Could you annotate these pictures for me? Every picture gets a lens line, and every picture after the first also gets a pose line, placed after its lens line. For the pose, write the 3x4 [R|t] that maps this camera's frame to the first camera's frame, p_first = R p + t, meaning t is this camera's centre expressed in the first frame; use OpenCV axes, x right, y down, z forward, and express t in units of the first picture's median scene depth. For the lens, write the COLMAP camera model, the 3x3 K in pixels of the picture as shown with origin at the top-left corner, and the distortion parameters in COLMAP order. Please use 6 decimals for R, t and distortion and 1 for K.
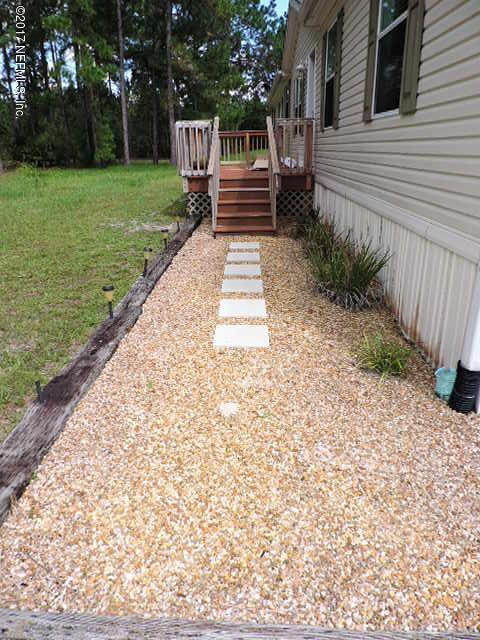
lens RADIAL K [[460.7, 0, 240.0], [0, 460.7, 320.0], [0, 0, 1]] dist [-0.020226, 0.002885]
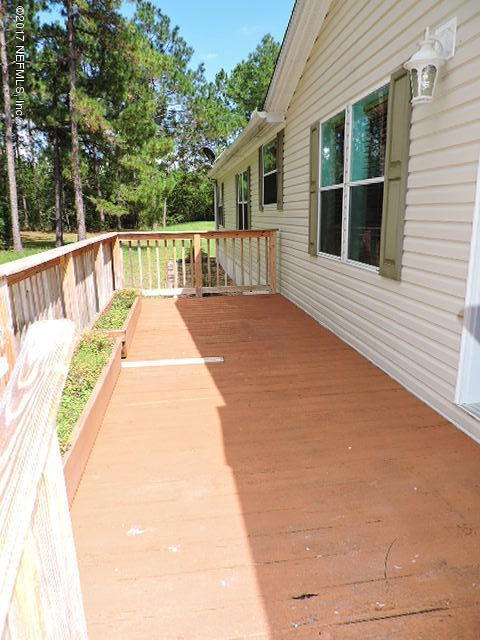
lens RADIAL K [[460.7, 0, 240.0], [0, 460.7, 320.0], [0, 0, 1]] dist [-0.020226, 0.002885]
pose [[0.988097, -0.032718, 0.150310, -0.004950], [0.052193, 0.990463, -0.127511, -0.077280], [-0.144705, 0.133839, 0.980381, 0.162150]]
